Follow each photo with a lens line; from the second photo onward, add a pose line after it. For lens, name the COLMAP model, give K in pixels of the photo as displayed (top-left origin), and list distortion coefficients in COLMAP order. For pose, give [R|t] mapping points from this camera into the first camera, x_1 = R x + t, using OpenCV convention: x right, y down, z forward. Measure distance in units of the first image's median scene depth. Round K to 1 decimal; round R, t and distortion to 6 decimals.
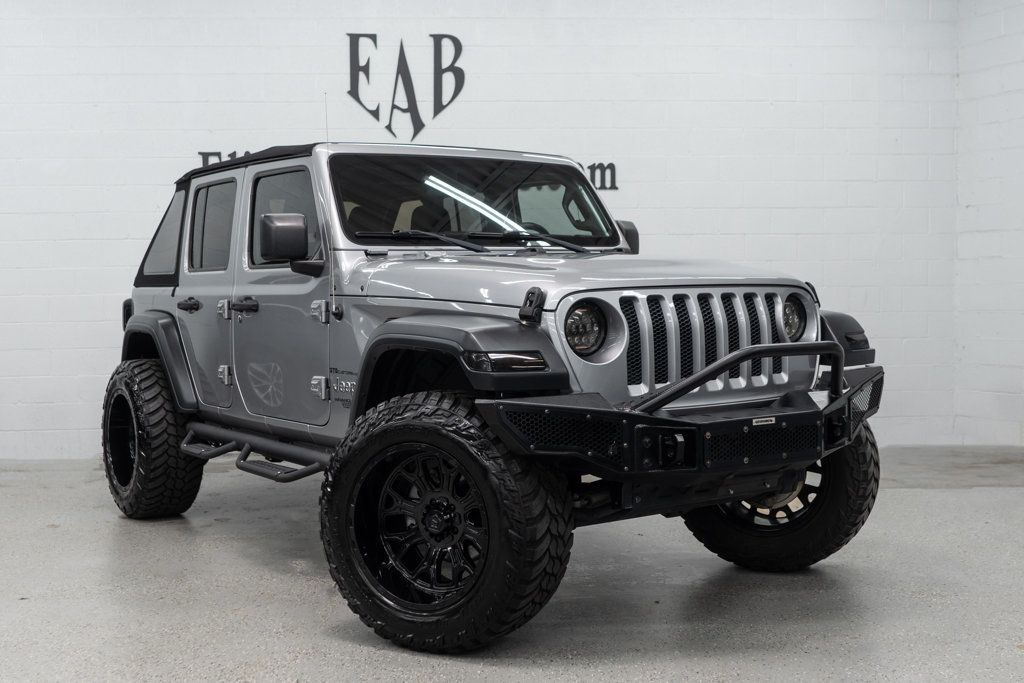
lens RADIAL K [[1216.4, 0, 512.0], [0, 1216.4, 341.5], [0, 0, 1]] dist [-0.011794, -0.033034]
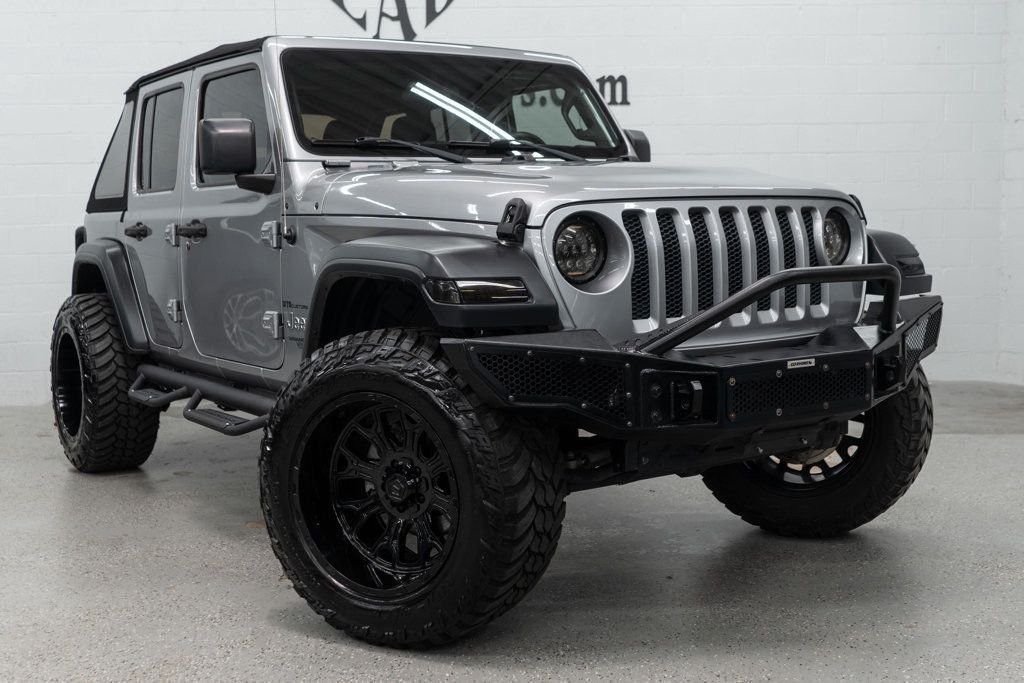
lens RADIAL K [[1216.4, 0, 512.0], [0, 1216.4, 341.5], [0, 0, 1]] dist [-0.011794, -0.033034]
pose [[0.999879, -0.004960, -0.014732, 0.022984], [0.005736, 0.998576, 0.053045, 0.005975], [0.014448, -0.053123, 0.998483, 0.163011]]
